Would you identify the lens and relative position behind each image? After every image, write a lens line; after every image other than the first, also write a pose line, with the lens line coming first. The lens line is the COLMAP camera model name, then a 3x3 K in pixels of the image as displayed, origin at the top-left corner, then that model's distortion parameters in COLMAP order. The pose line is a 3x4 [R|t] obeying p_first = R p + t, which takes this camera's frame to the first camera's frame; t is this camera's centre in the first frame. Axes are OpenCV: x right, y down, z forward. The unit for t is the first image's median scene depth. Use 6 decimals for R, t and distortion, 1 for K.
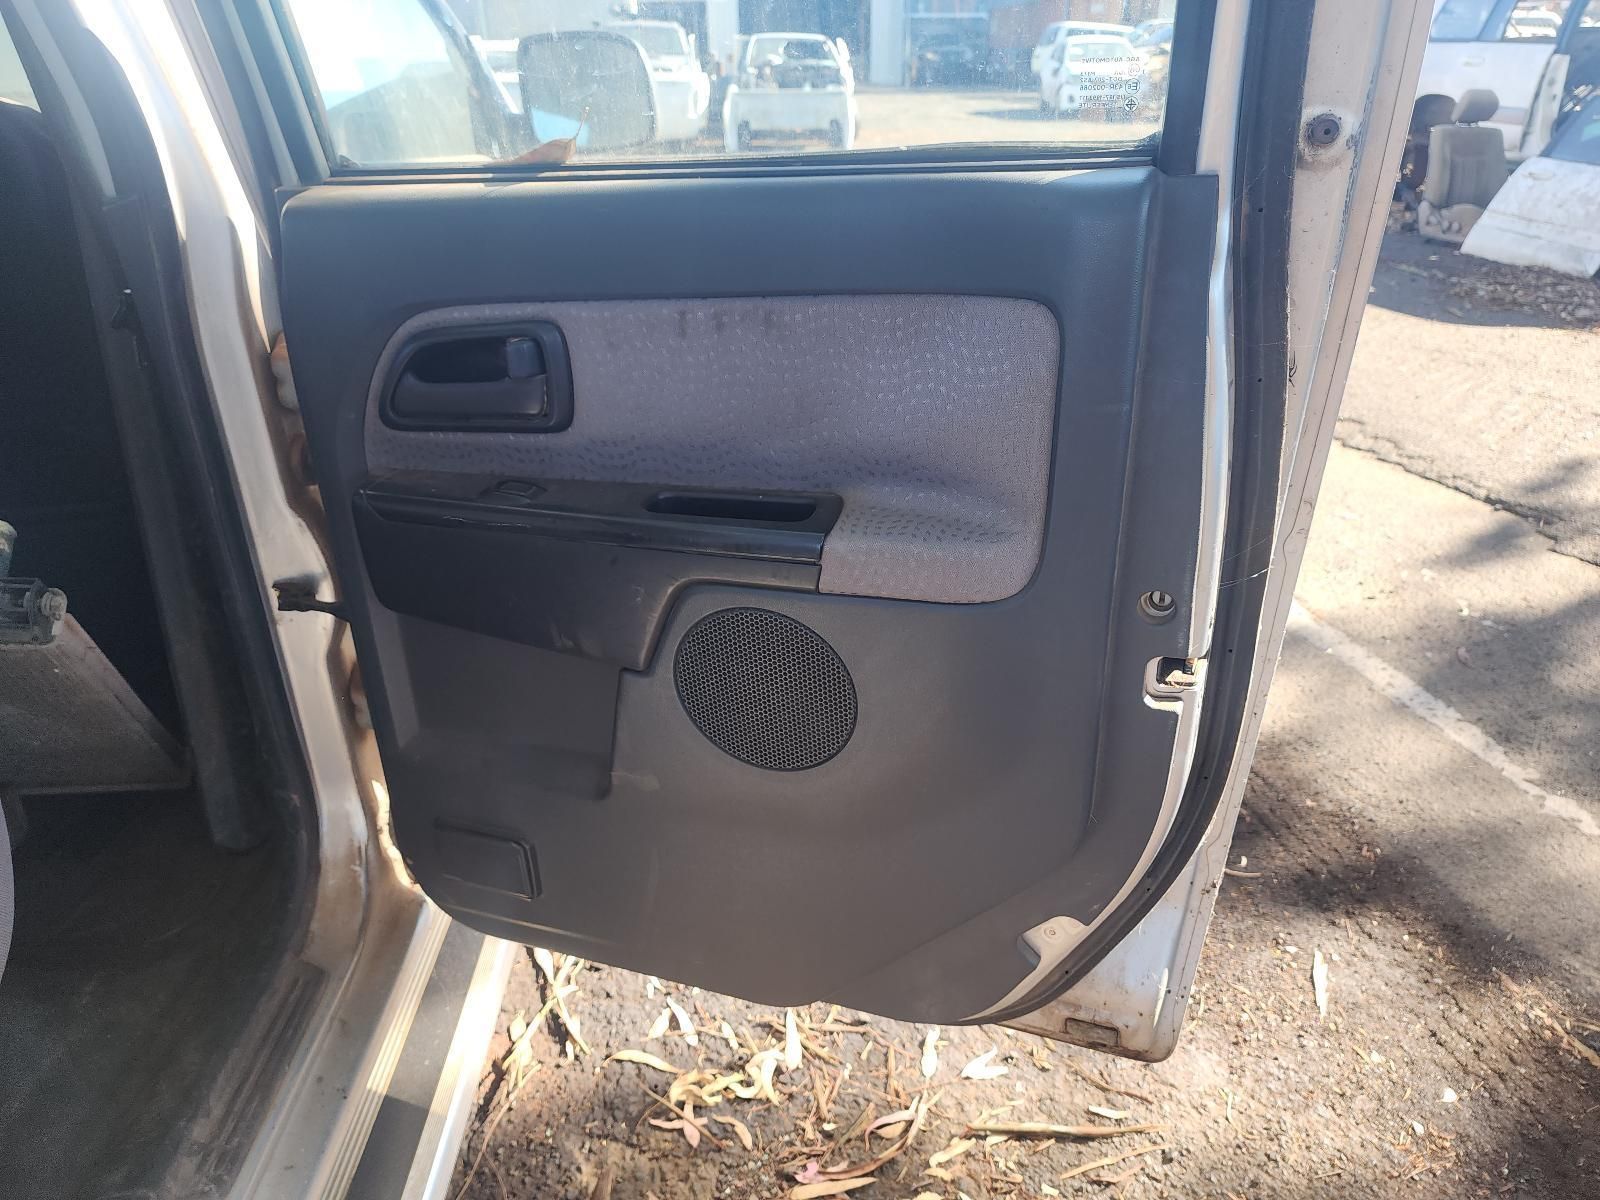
lens RADIAL K [[1105.7, 0, 800.3], [0, 1105.7, 614.6], [0, 0, 1]] dist [0.010236, -0.000994]
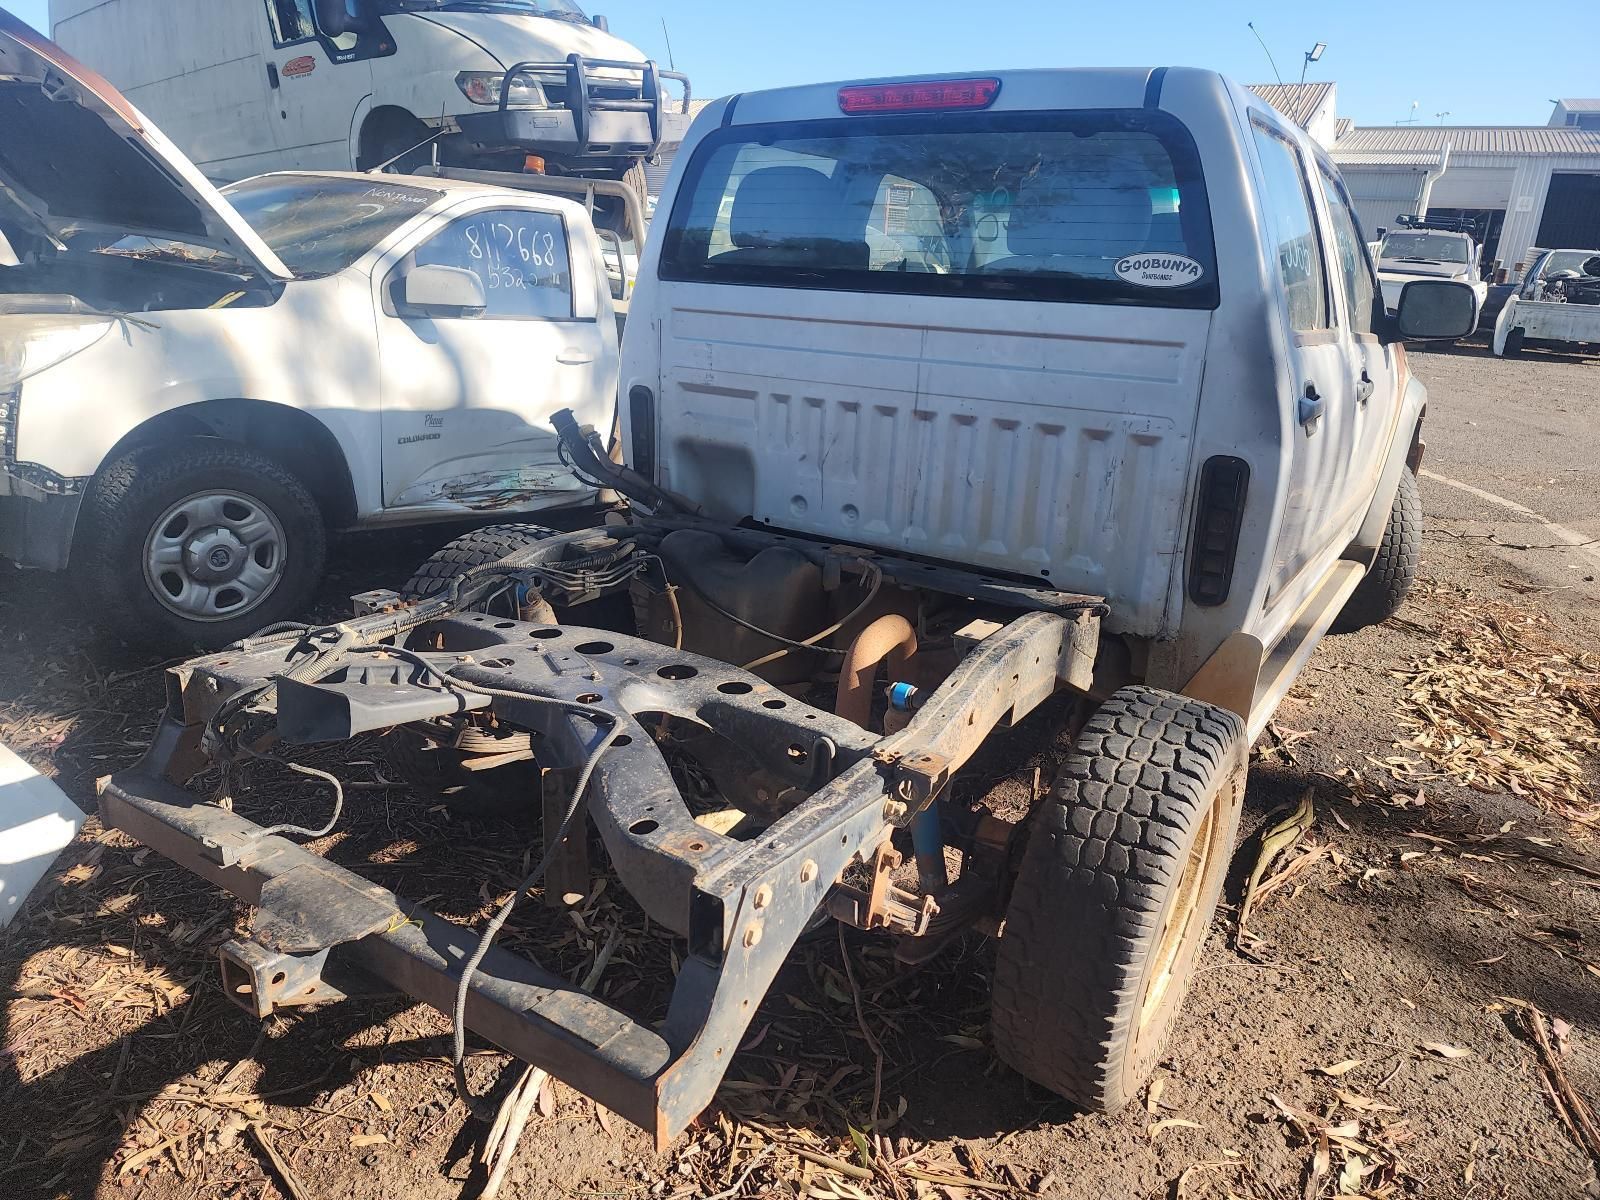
lens RADIAL K [[1107.6, 0, 761.2], [0, 1107.6, 603.8], [0, 0, 1]] dist [0.058987, -0.060829]
pose [[0.807203, 0.230806, -0.543278, 0.052139], [-0.310702, 0.948700, -0.058595, 0.577590], [0.501884, 0.216095, 0.837505, -1.298702]]
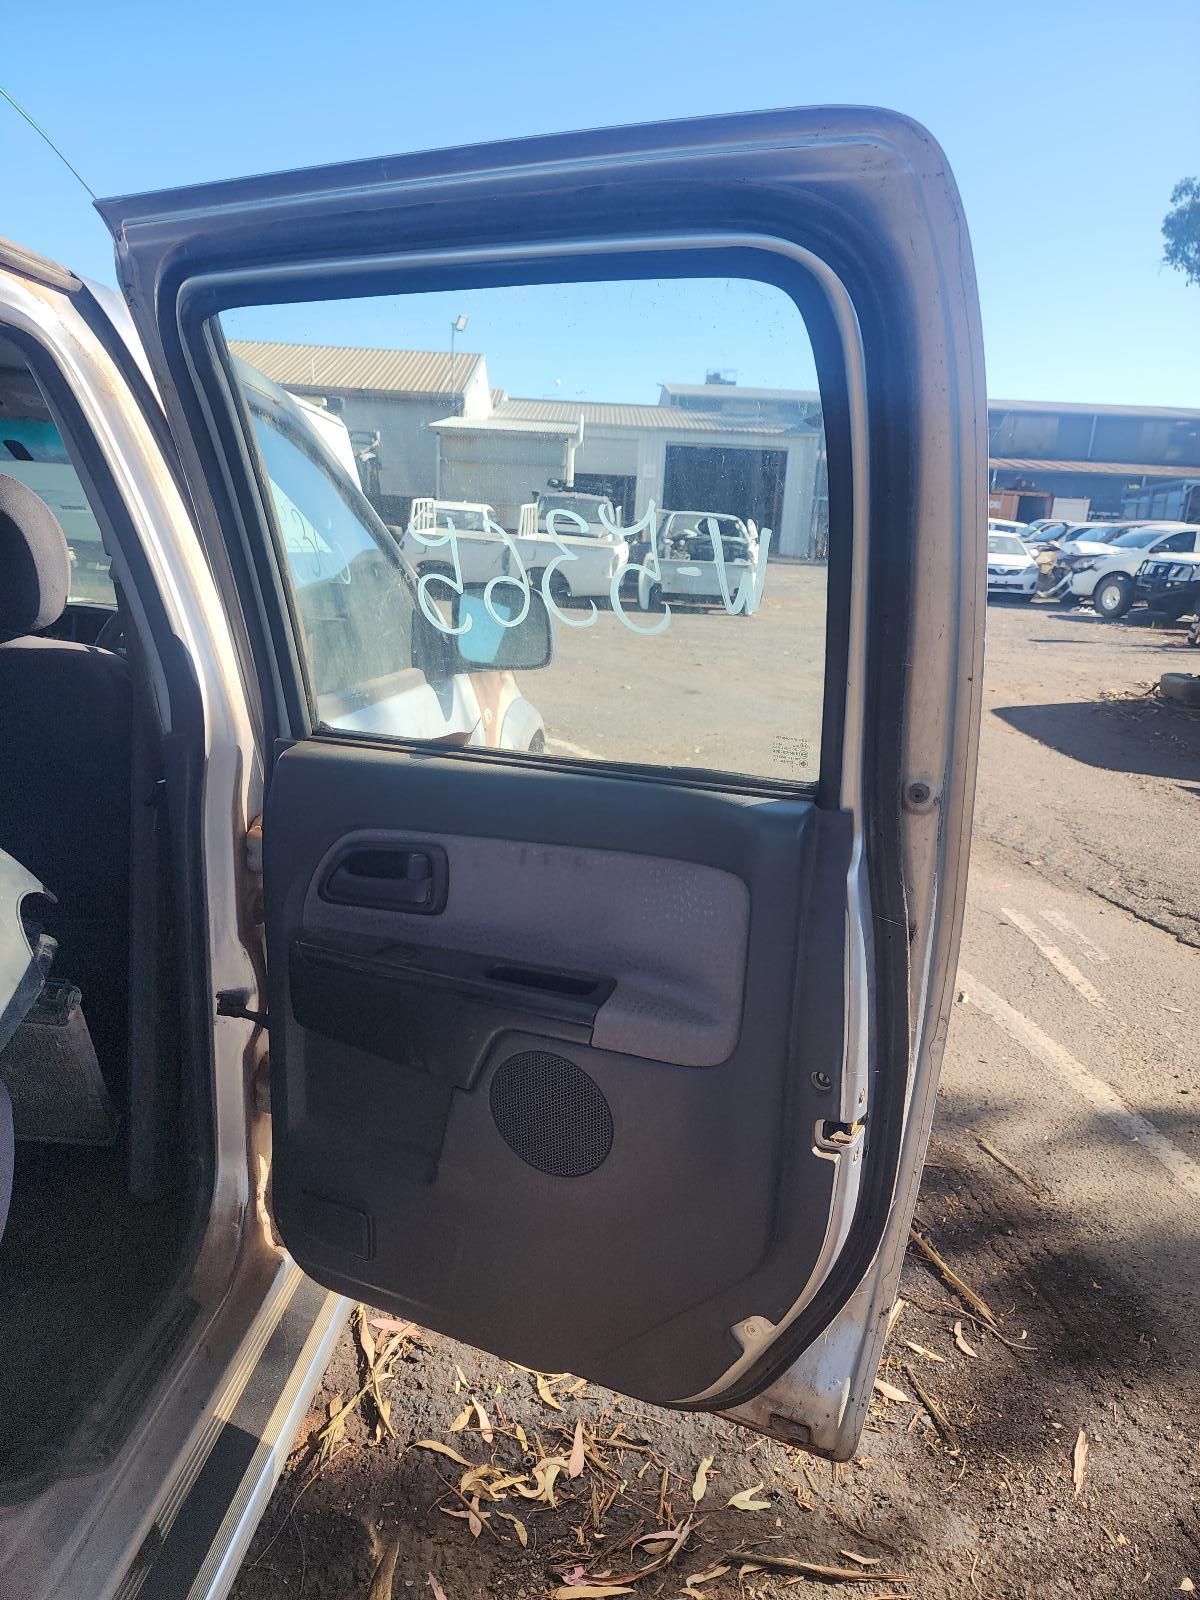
lens RADIAL K [[1094.4, 0, 609.4], [0, 1094.4, 796.9], [0, 0, 1]] dist [0.061833, -0.066537]
pose [[0.993071, 0.087861, -0.078044, 0.058207], [-0.102598, 0.972046, -0.211190, -0.017582], [0.057306, 0.217733, 0.974324, -0.230788]]
